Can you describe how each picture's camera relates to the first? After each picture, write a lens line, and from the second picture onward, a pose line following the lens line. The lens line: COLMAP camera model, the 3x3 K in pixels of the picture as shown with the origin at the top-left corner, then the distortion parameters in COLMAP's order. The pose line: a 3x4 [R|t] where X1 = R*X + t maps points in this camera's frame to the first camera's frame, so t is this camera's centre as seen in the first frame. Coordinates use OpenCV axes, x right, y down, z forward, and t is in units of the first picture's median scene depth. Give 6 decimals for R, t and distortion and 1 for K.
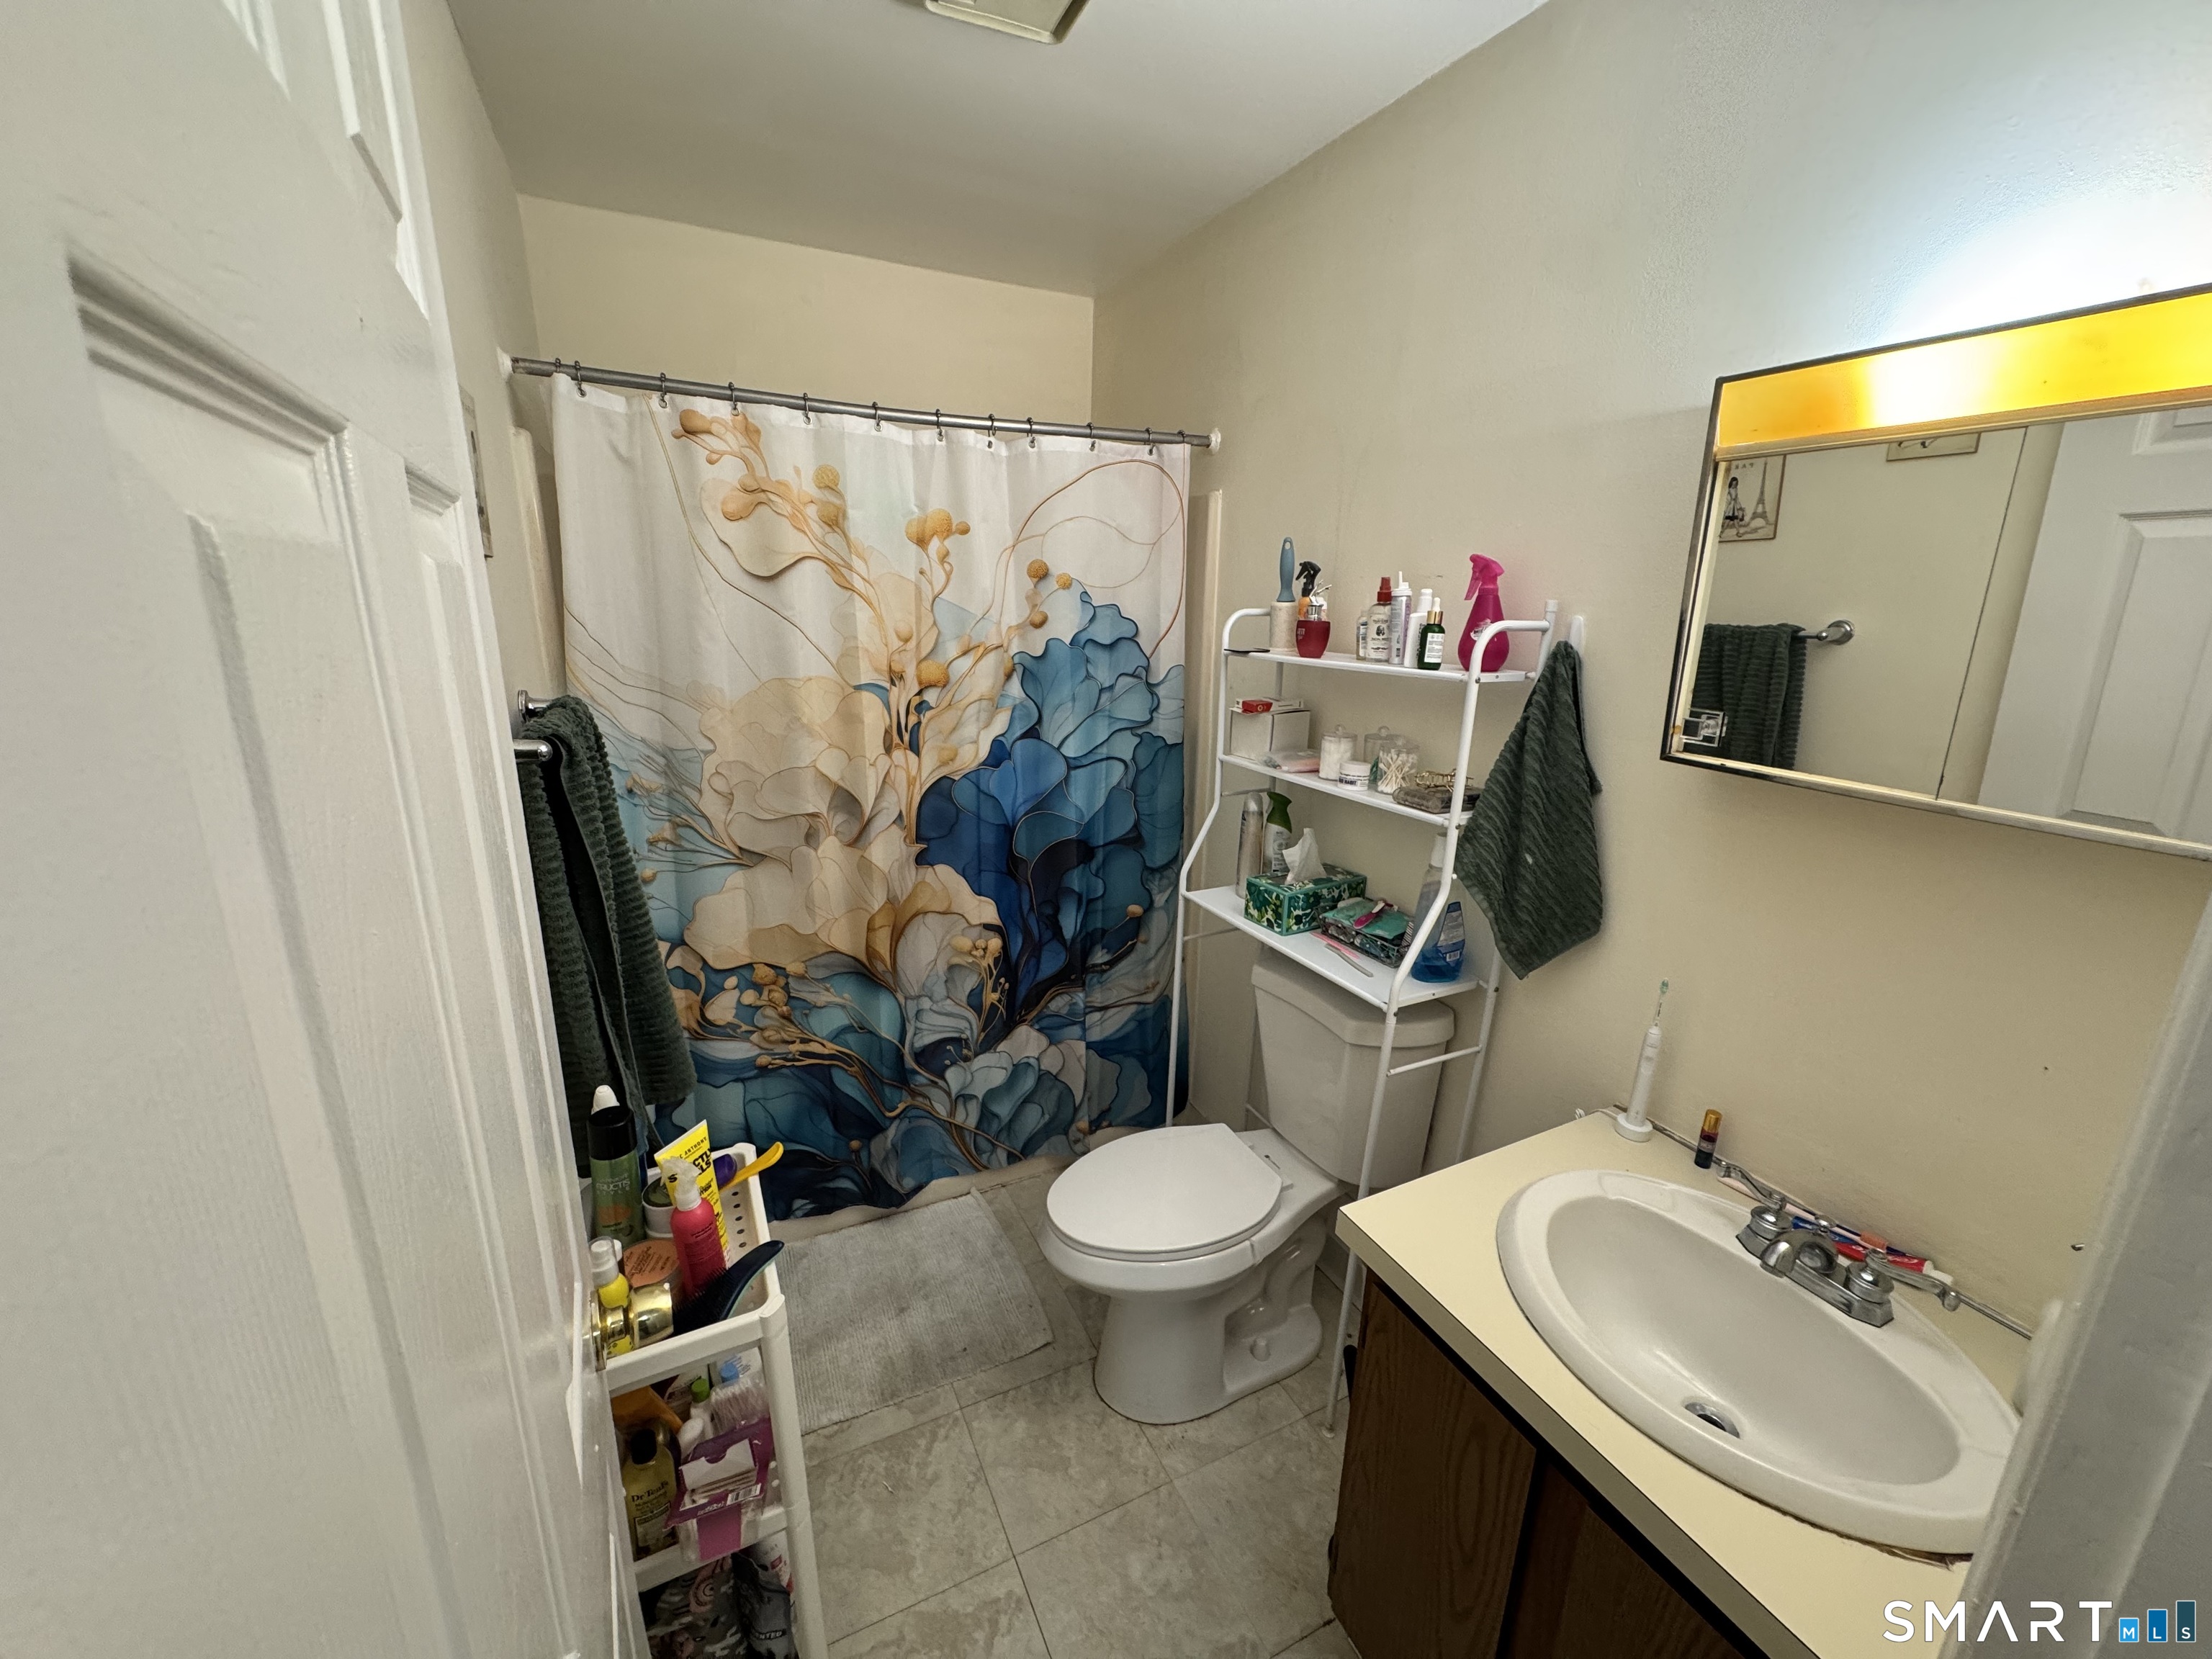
lens RADIAL K [[877.1, 0, 1097.3], [0, 877.1, 830.3], [0, 0, 1]] dist [-0.001606, 0.000691]
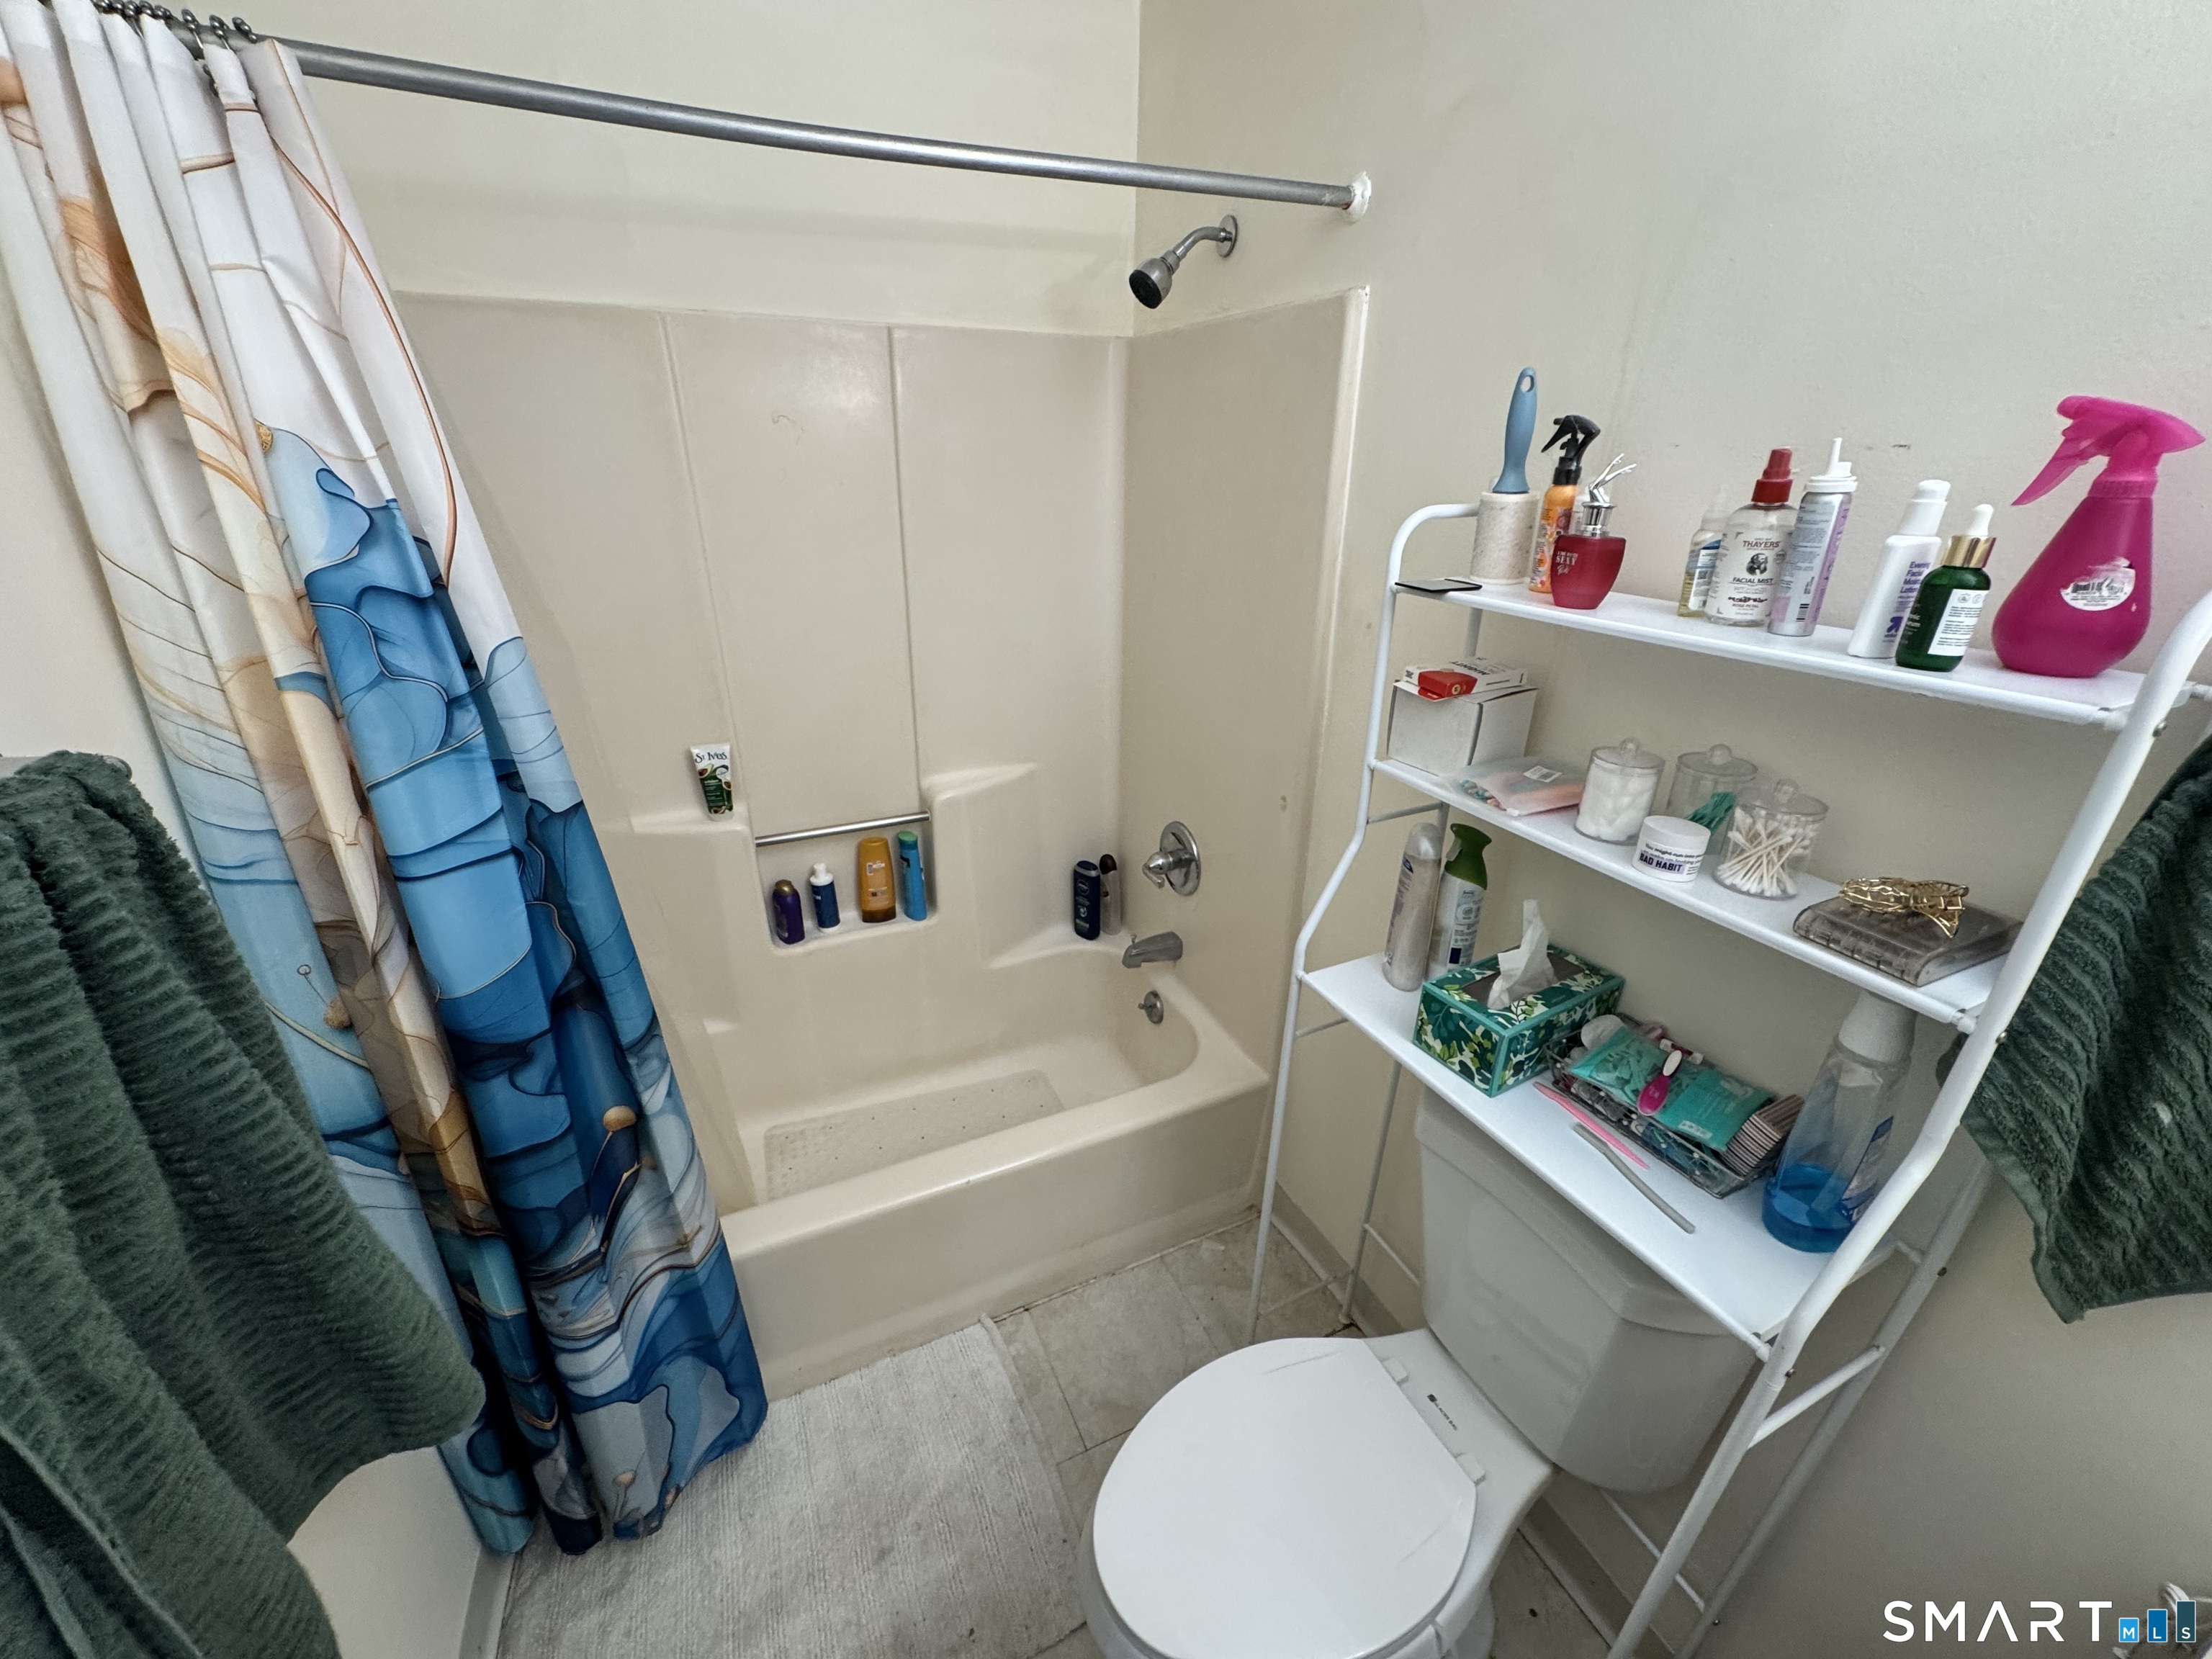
lens RADIAL K [[877.1, 0, 1116.9], [0, 877.1, 825.7], [0, 0, 1]] dist [-0.001606, 0.000691]
pose [[0.999956, -0.006363, -0.006956, -0.030597], [0.007298, 0.989578, 0.143814, -0.140311], [0.005968, -0.143858, 0.989580, 0.441616]]
